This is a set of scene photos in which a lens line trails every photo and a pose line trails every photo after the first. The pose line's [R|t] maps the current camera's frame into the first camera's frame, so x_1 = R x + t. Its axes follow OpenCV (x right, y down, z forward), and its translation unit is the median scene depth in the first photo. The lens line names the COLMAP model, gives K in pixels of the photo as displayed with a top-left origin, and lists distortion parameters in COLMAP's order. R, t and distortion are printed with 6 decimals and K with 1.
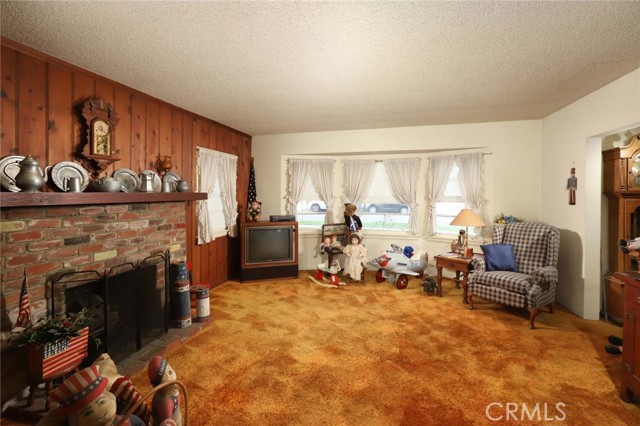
lens RADIAL K [[295.6, 0, 322.3], [0, 295.6, 196.8], [0, 0, 1]] dist [-0.001892, 0.000338]
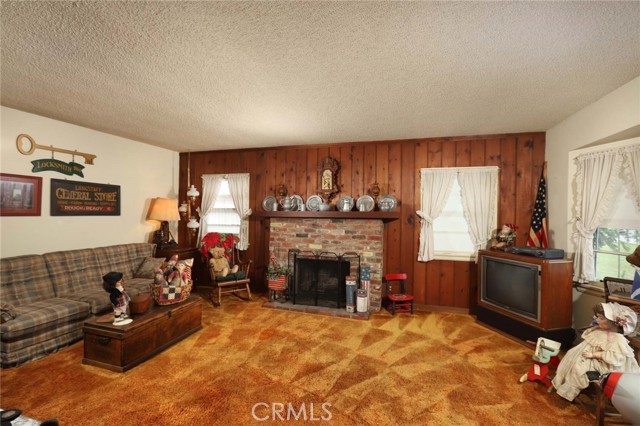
lens RADIAL K [[295.6, 0, 321.9], [0, 295.6, 213.1], [0, 0, 1]] dist [-0.001892, 0.000338]
pose [[-0.032219, 0.015532, -0.999360, 0.894088], [-0.016428, 0.999736, 0.016067, -0.028681], [0.999346, 0.016935, -0.031955, 0.926317]]
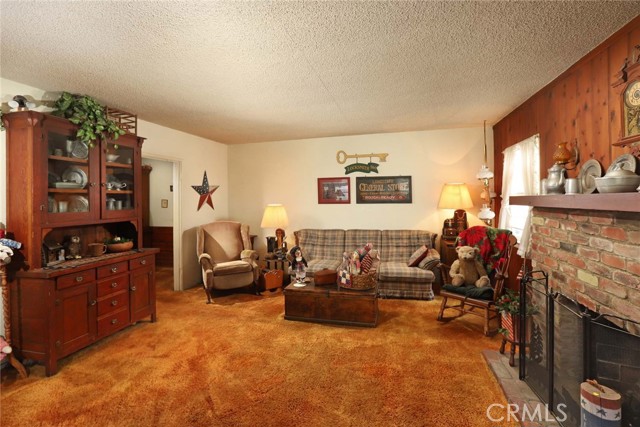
lens RADIAL K [[295.6, 0, 322.6], [0, 295.6, 197.7], [0, 0, 1]] dist [-0.001892, 0.000338]
pose [[-0.999538, 0.027908, -0.012072, -0.047533], [0.027883, 0.999609, 0.002202, -0.023182], [0.012129, 0.001865, -0.999925, 1.476652]]
